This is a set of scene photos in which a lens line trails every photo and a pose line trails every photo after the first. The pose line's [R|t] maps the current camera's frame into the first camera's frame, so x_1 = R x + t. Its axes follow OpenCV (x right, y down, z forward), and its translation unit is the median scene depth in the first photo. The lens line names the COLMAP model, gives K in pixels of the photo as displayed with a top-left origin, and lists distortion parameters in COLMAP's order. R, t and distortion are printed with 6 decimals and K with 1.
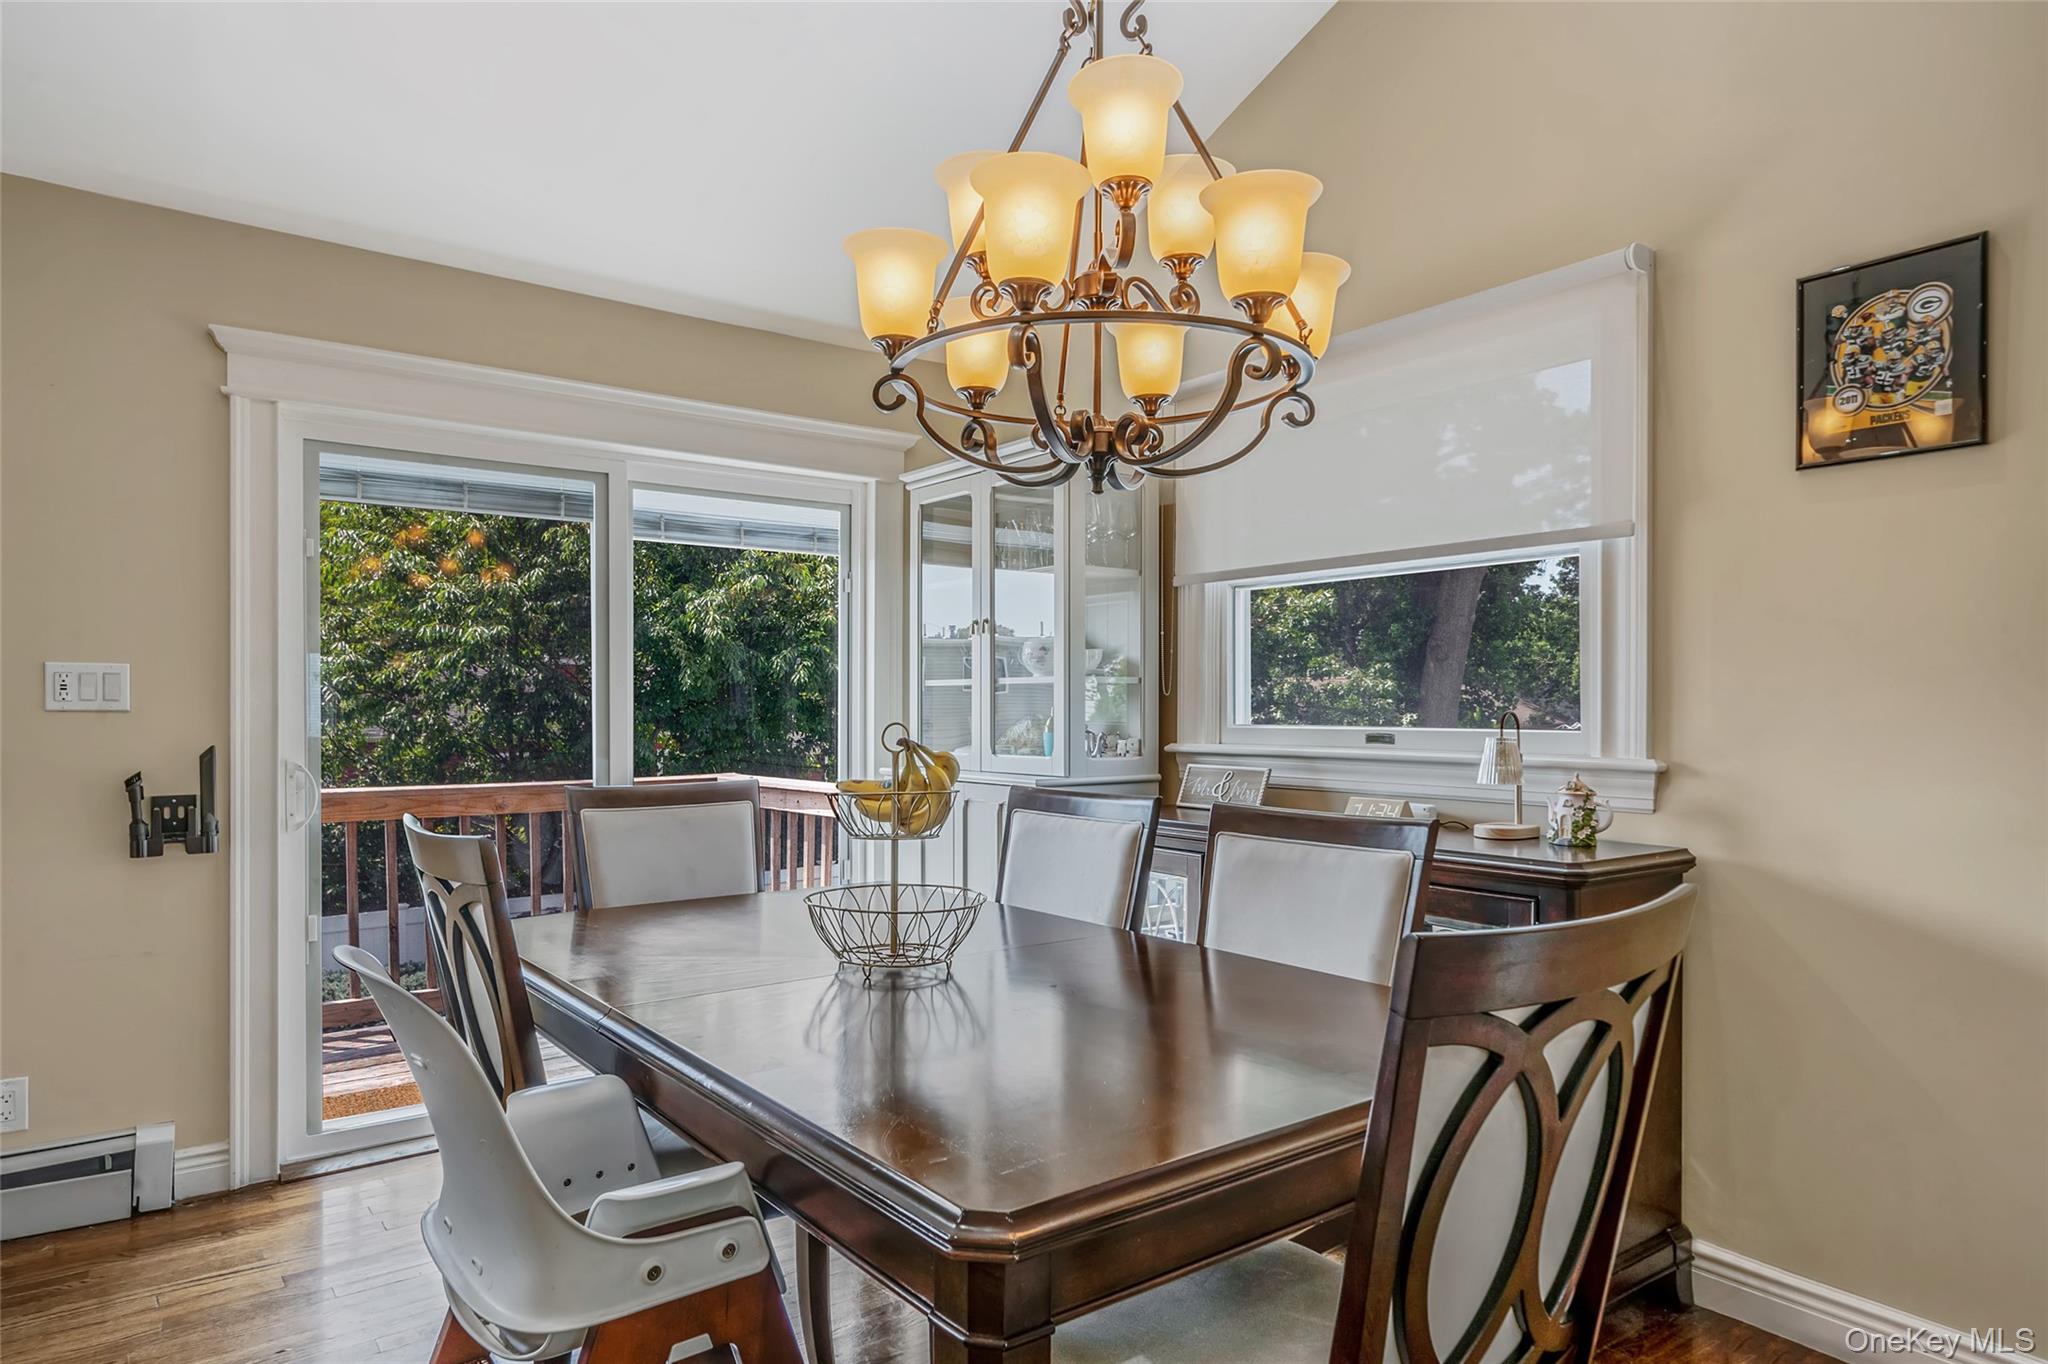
lens RADIAL K [[1224.6, 0, 1022.4], [0, 1224.6, 690.8], [0, 0, 1]] dist [-0.003060, -0.000750]
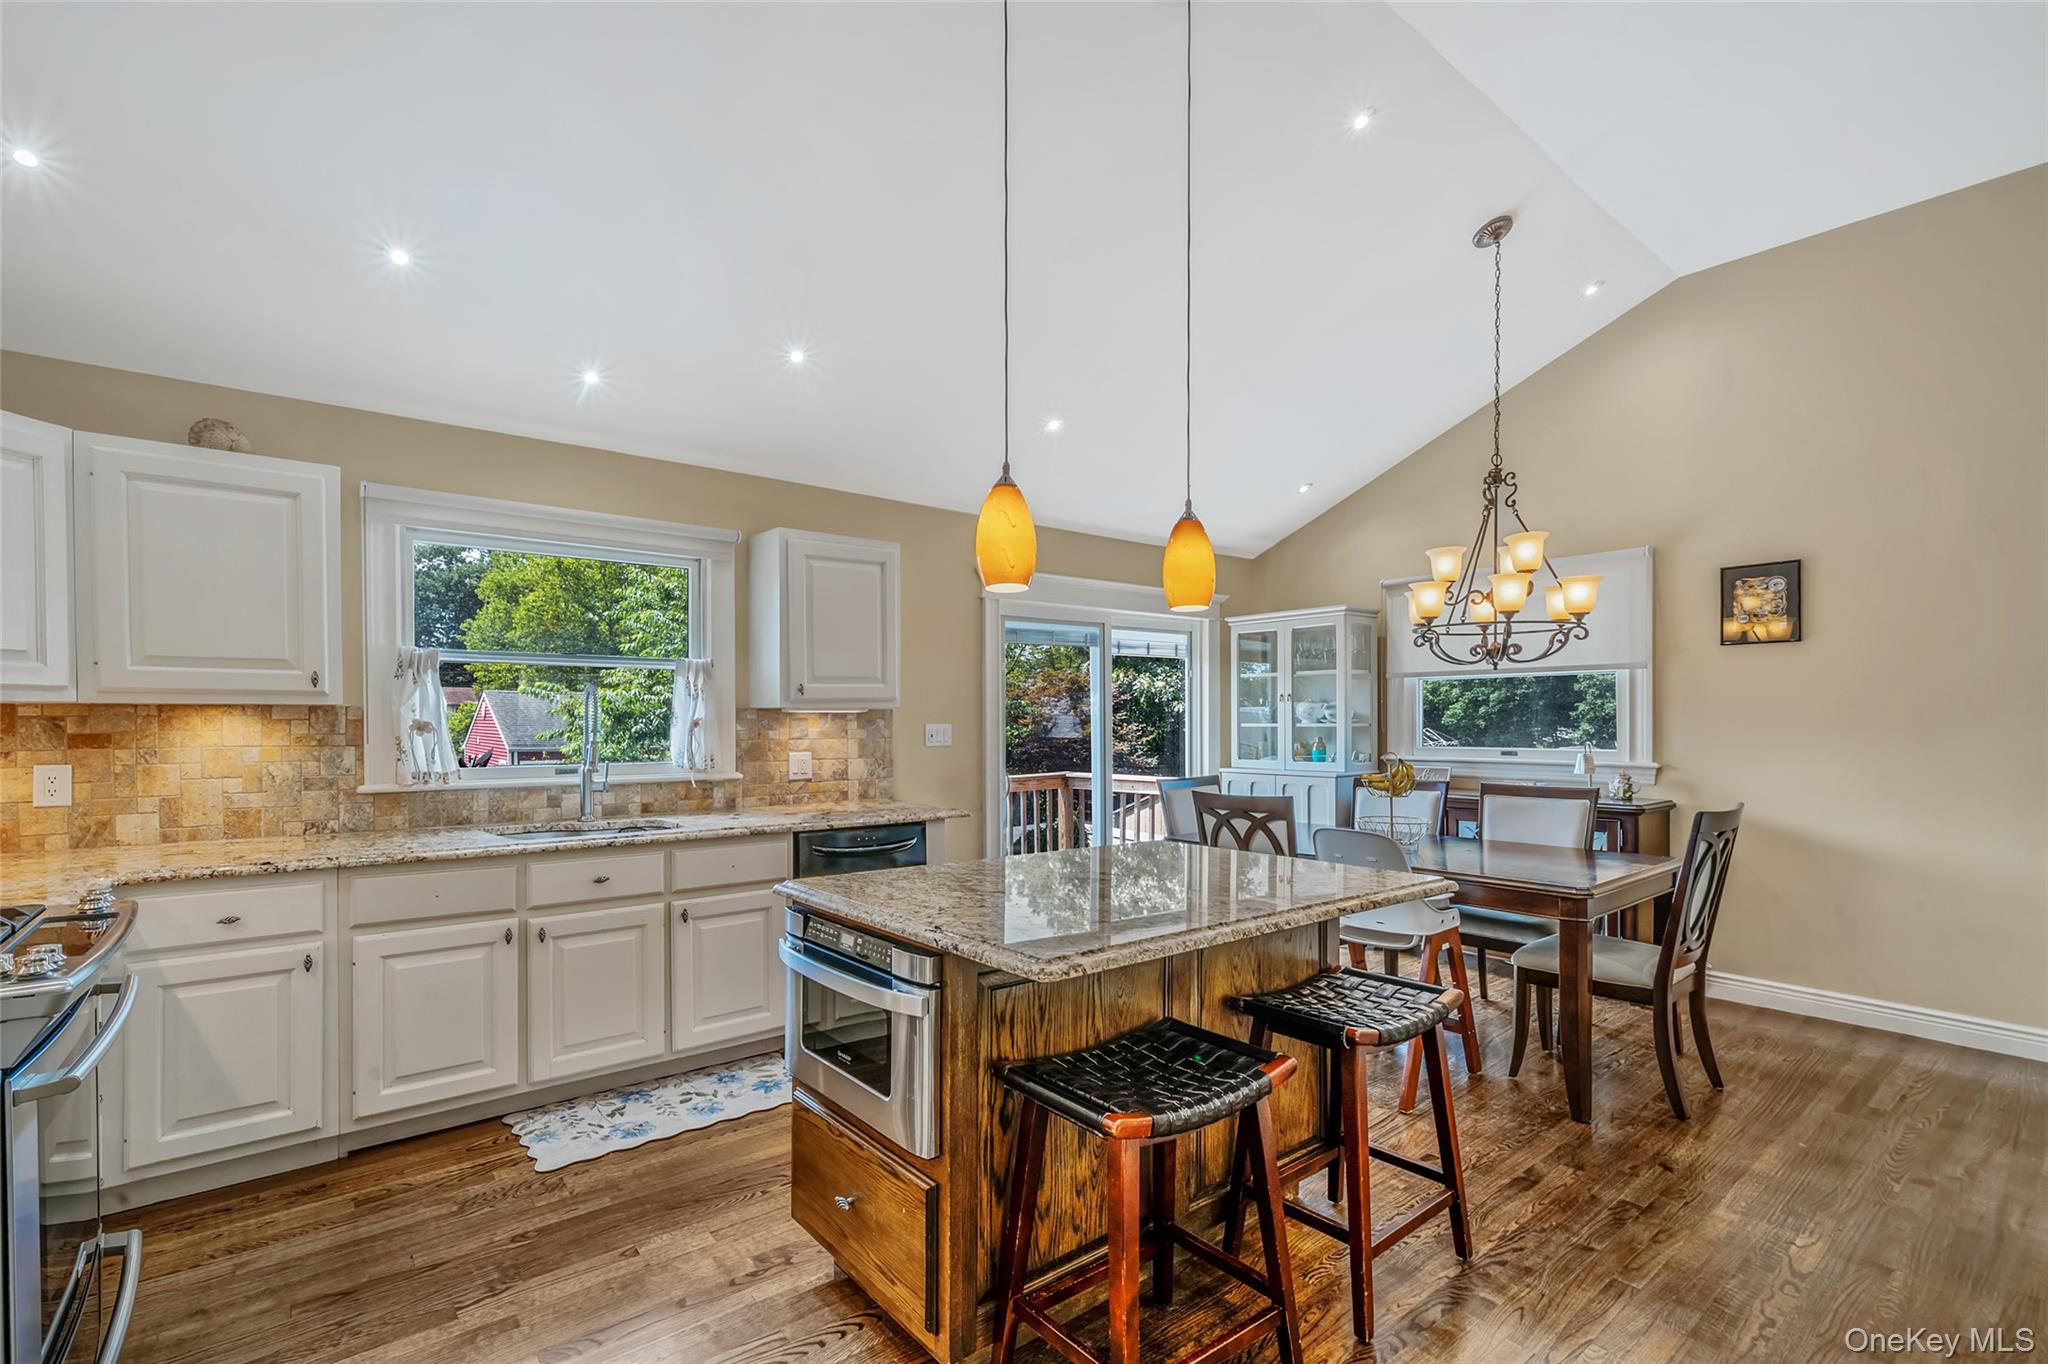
lens RADIAL K [[918.5, 0, 1029.0], [0, 918.5, 719.5], [0, 0, 1]] dist [-0.003239, -0.000292]
pose [[0.999406, -0.008160, 0.033497, -0.774064], [0.007677, 0.999865, 0.014537, -0.064317], [-0.033611, -0.014271, 0.999333, -0.756972]]
